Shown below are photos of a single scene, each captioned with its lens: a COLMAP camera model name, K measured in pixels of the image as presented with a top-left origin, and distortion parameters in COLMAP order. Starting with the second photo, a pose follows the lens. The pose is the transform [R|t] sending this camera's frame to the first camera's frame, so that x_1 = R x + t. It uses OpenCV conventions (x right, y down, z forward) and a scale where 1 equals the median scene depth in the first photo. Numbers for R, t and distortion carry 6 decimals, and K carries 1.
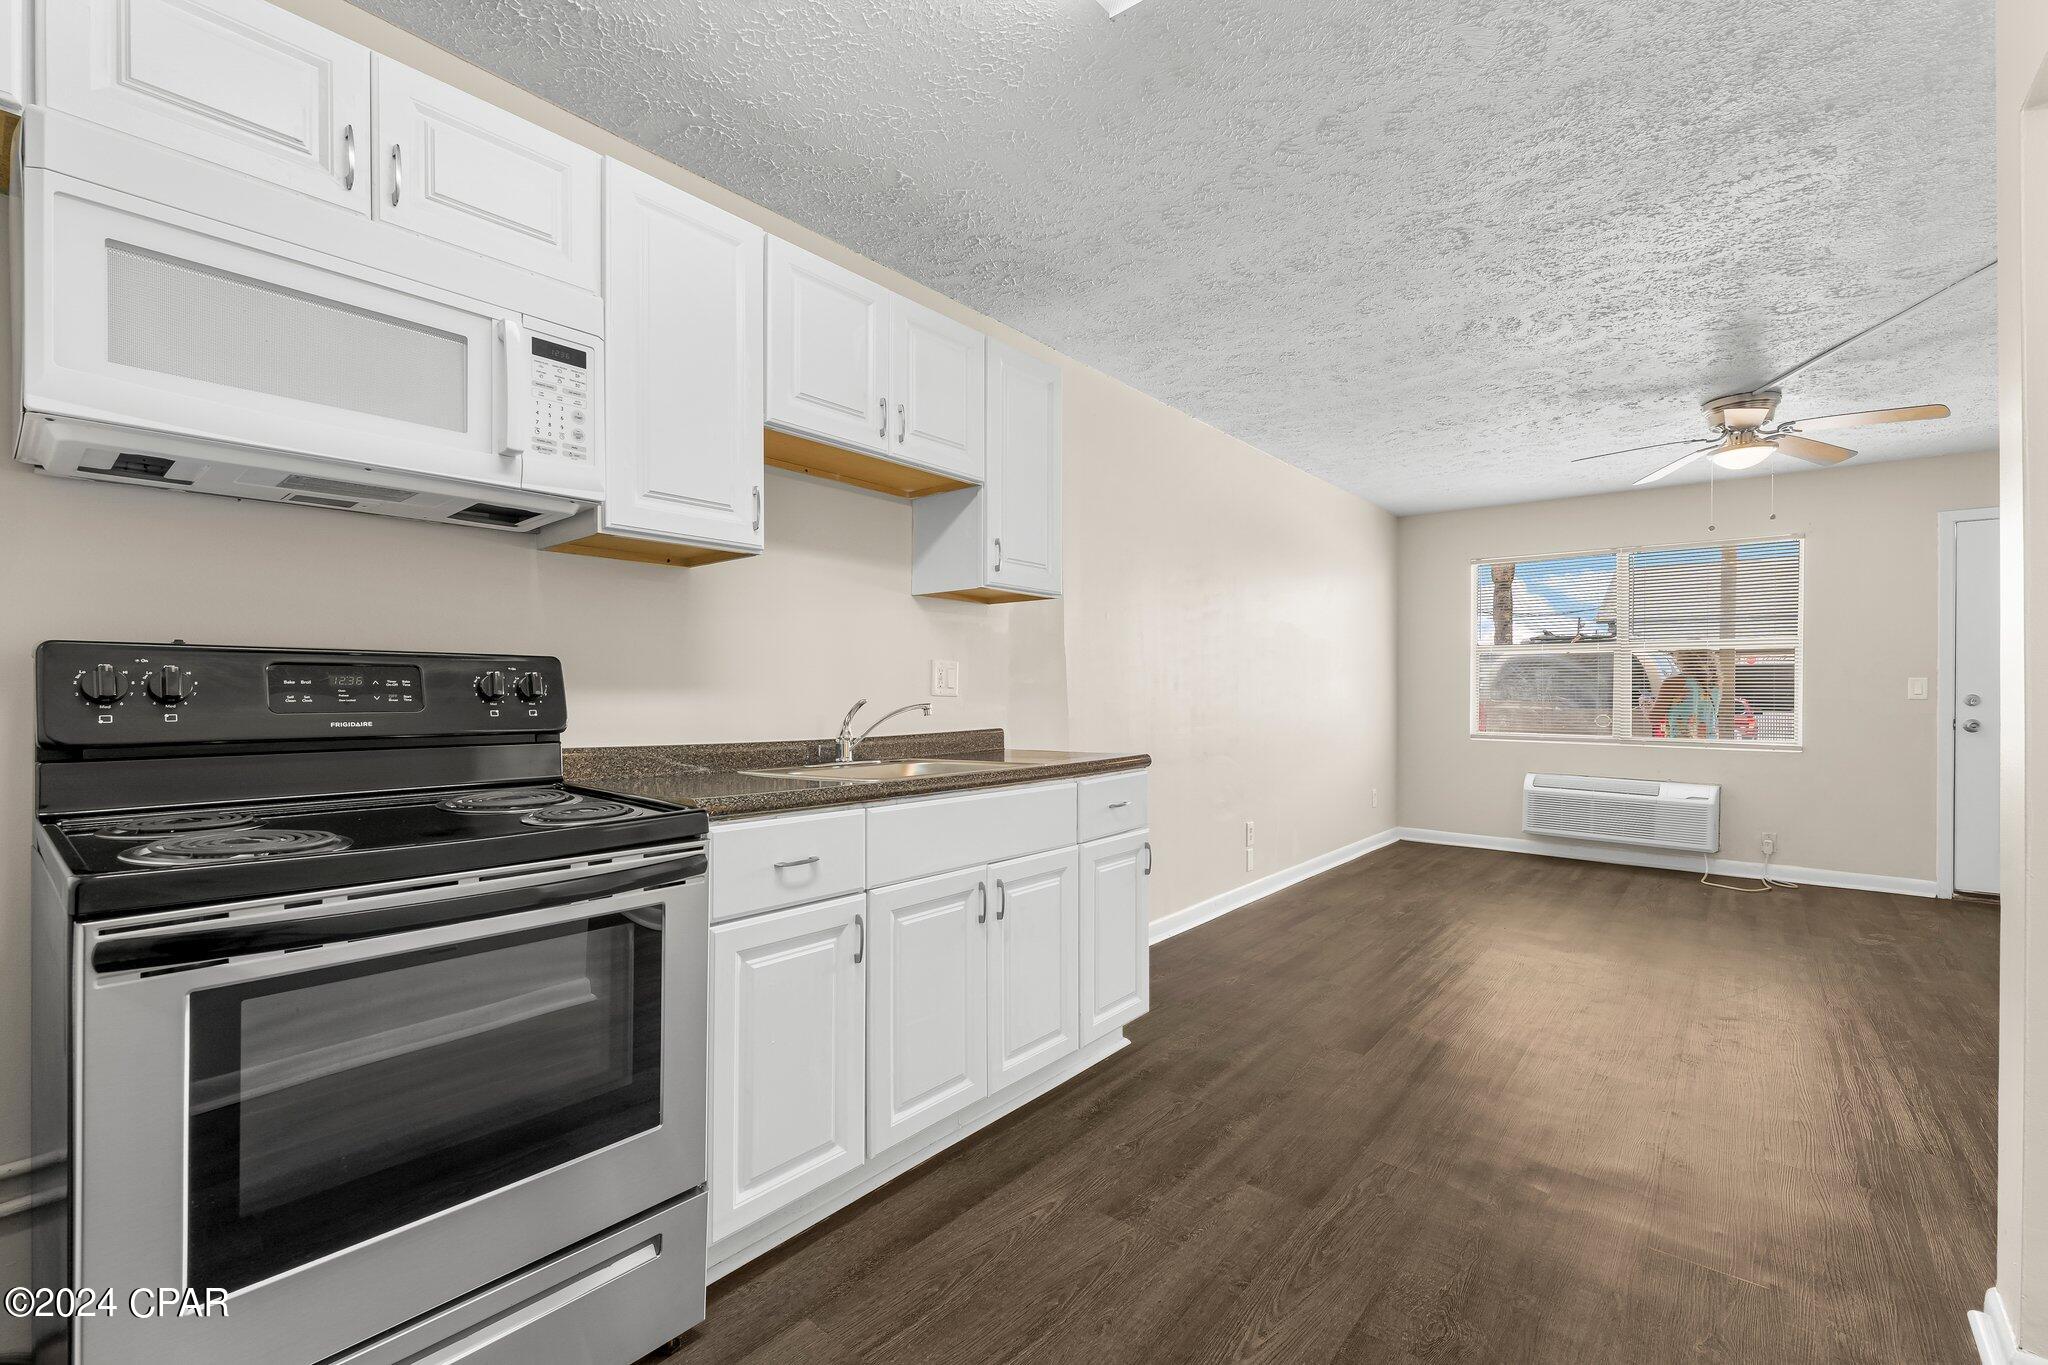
lens RADIAL K [[885.8, 0, 1018.8], [0, 885.8, 691.9], [0, 0, 1]] dist [-0.002649, -0.000519]
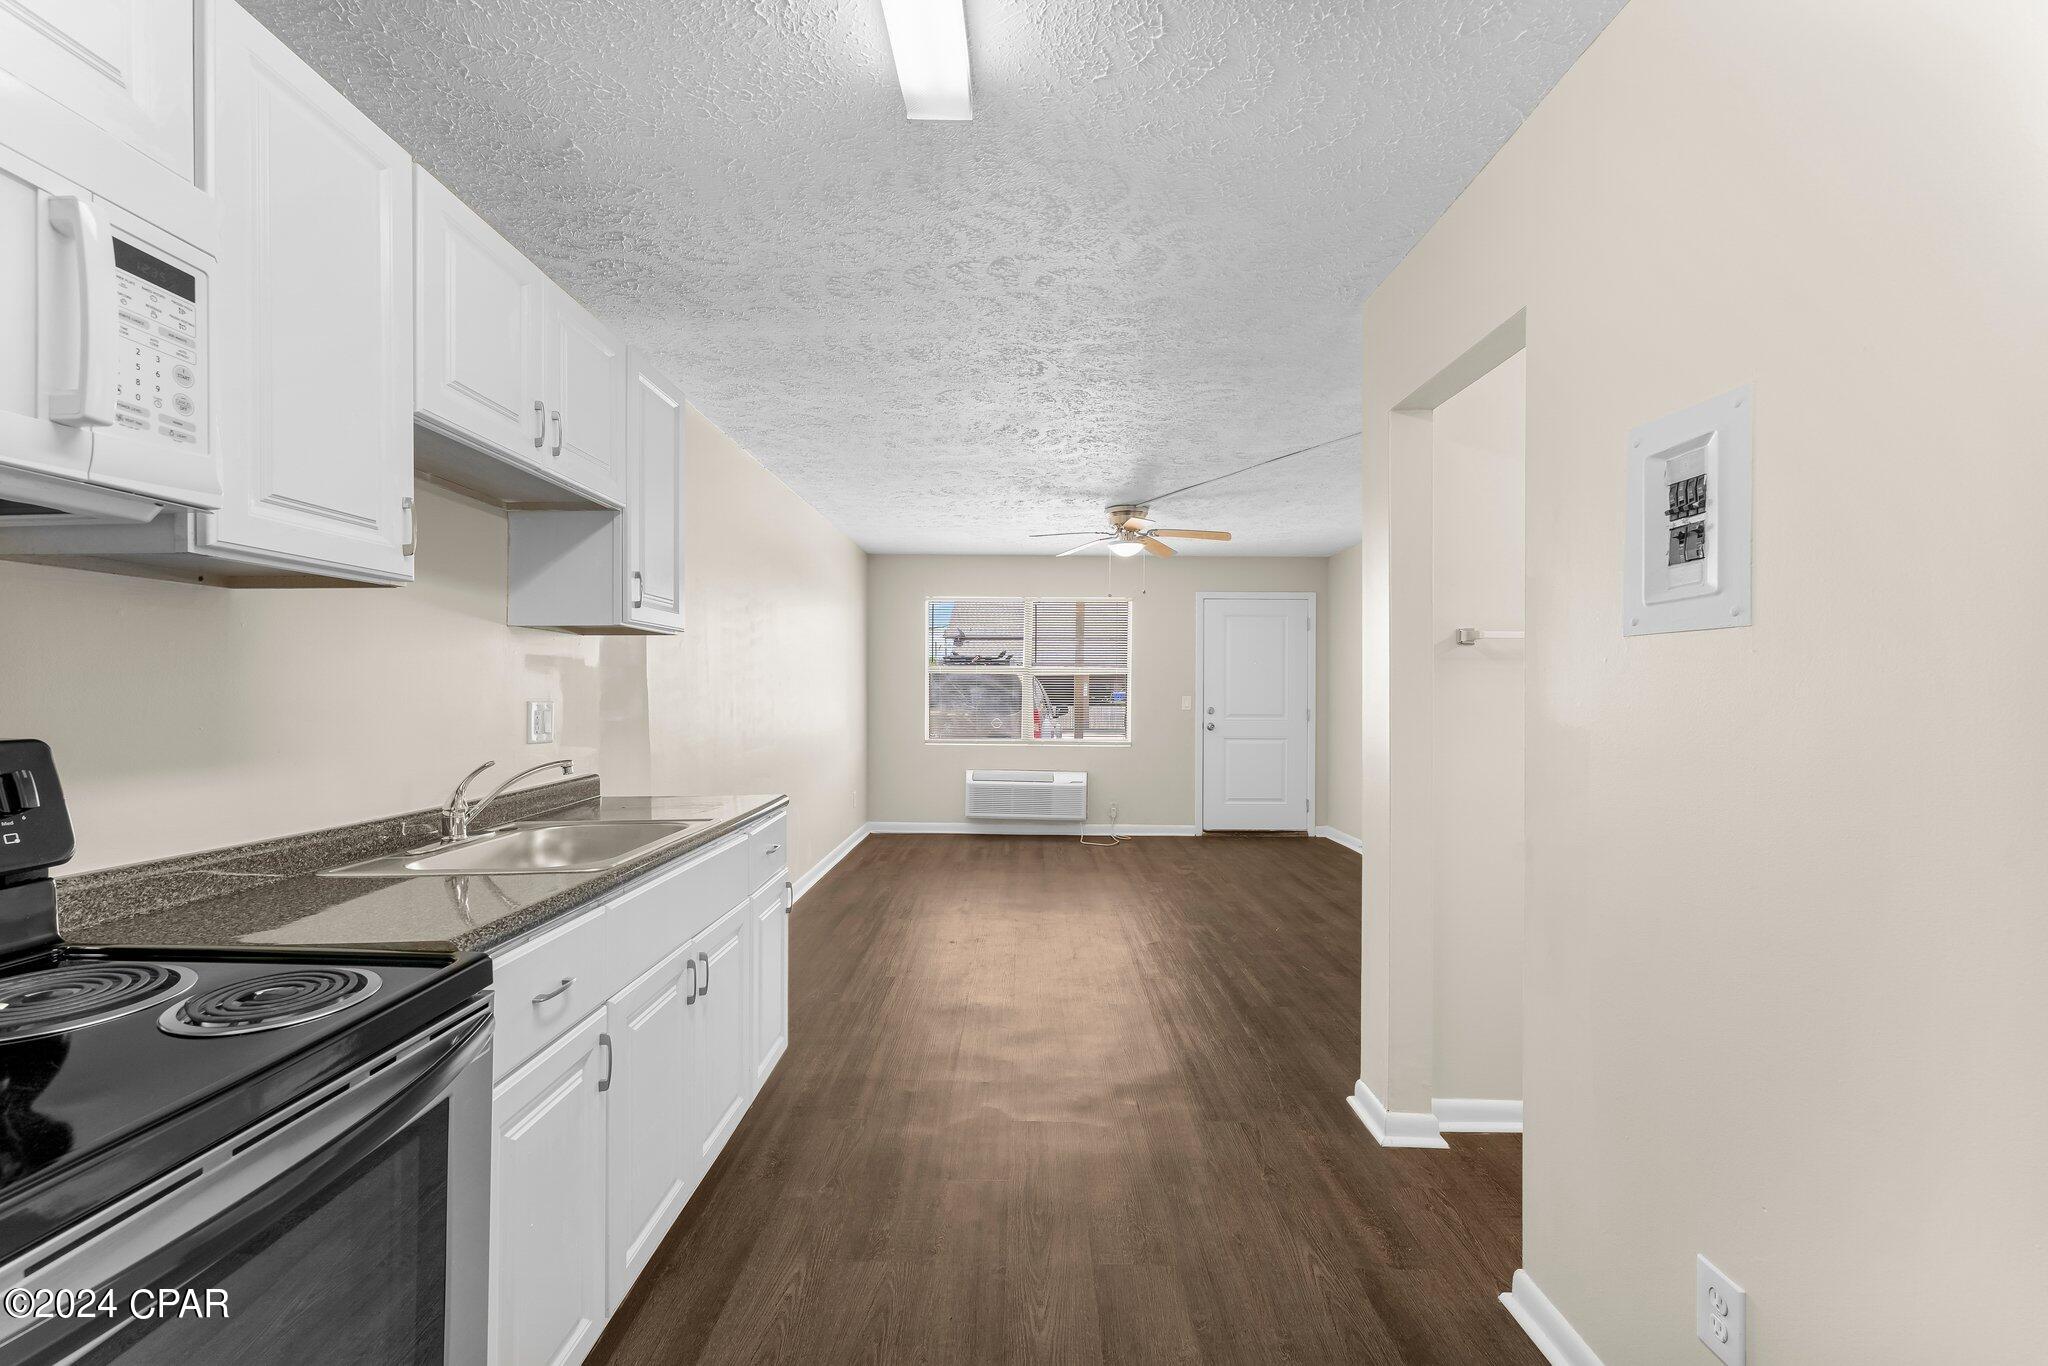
lens RADIAL K [[827.1, 0, 1018.6], [0, 827.1, 689.7], [0, 0, 1]] dist [-0.001089, -0.001176]
pose [[0.775133, -0.000064, 0.631798, -0.286352], [-0.000358, 1.000000, 0.000542, -0.058871], [-0.631798, -0.000646, 0.775133, 0.107983]]
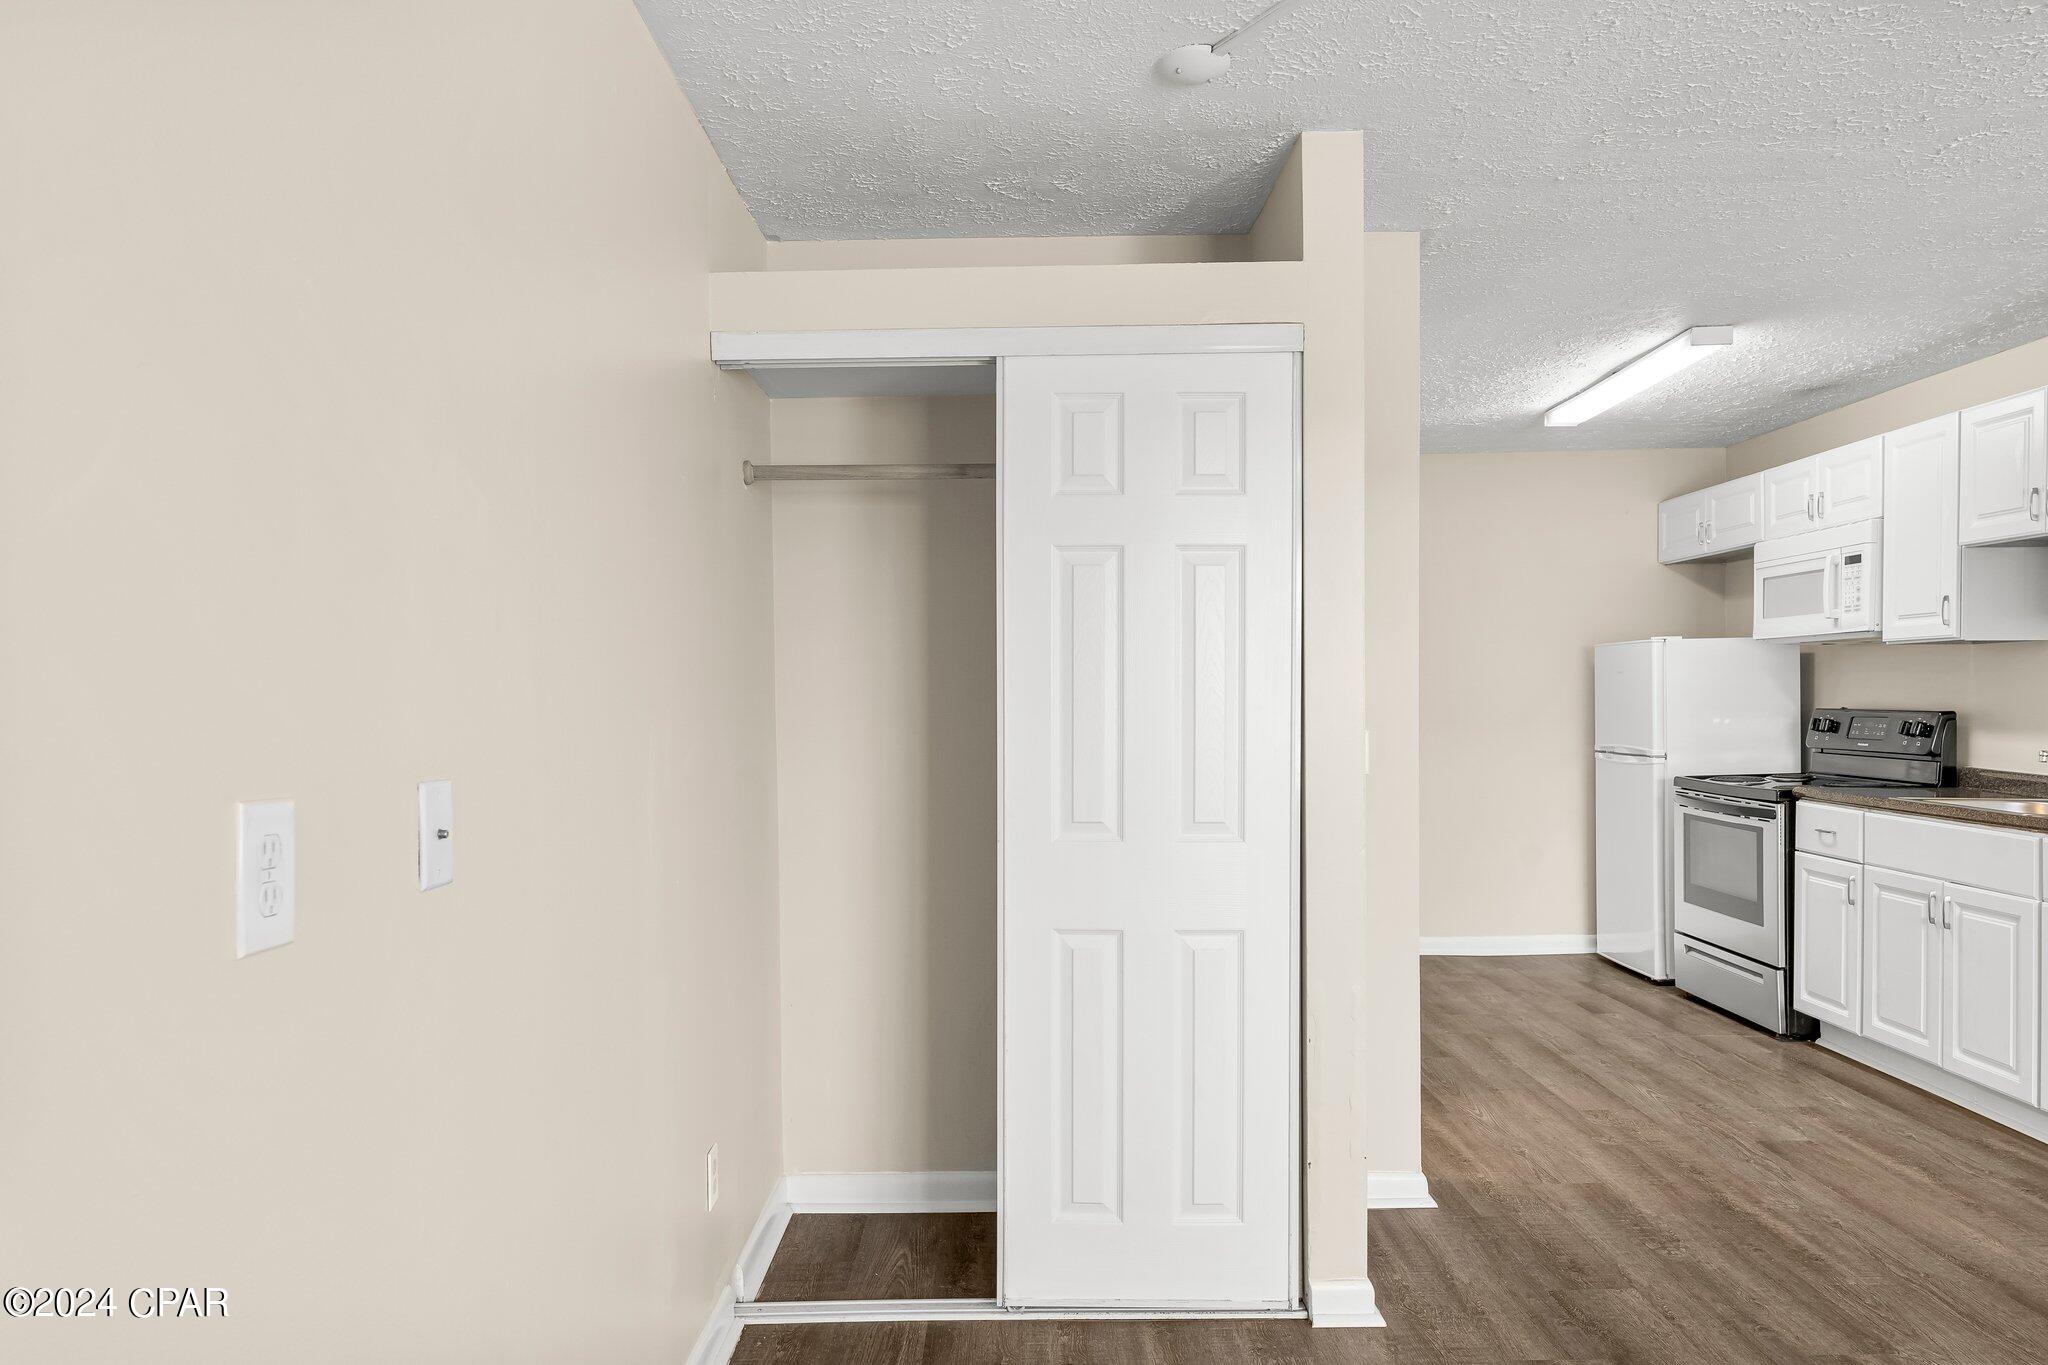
lens RADIAL K [[1319.8, 0, 1002.4], [0, 1319.8, 728.7], [0, 0, 1]] dist [-0.000599, -0.002992]
pose [[-0.780112, 0.023731, -0.625189, 1.938835], [0.010228, 0.999631, 0.025182, -0.069939], [0.625556, 0.013250, -0.780067, 1.463078]]
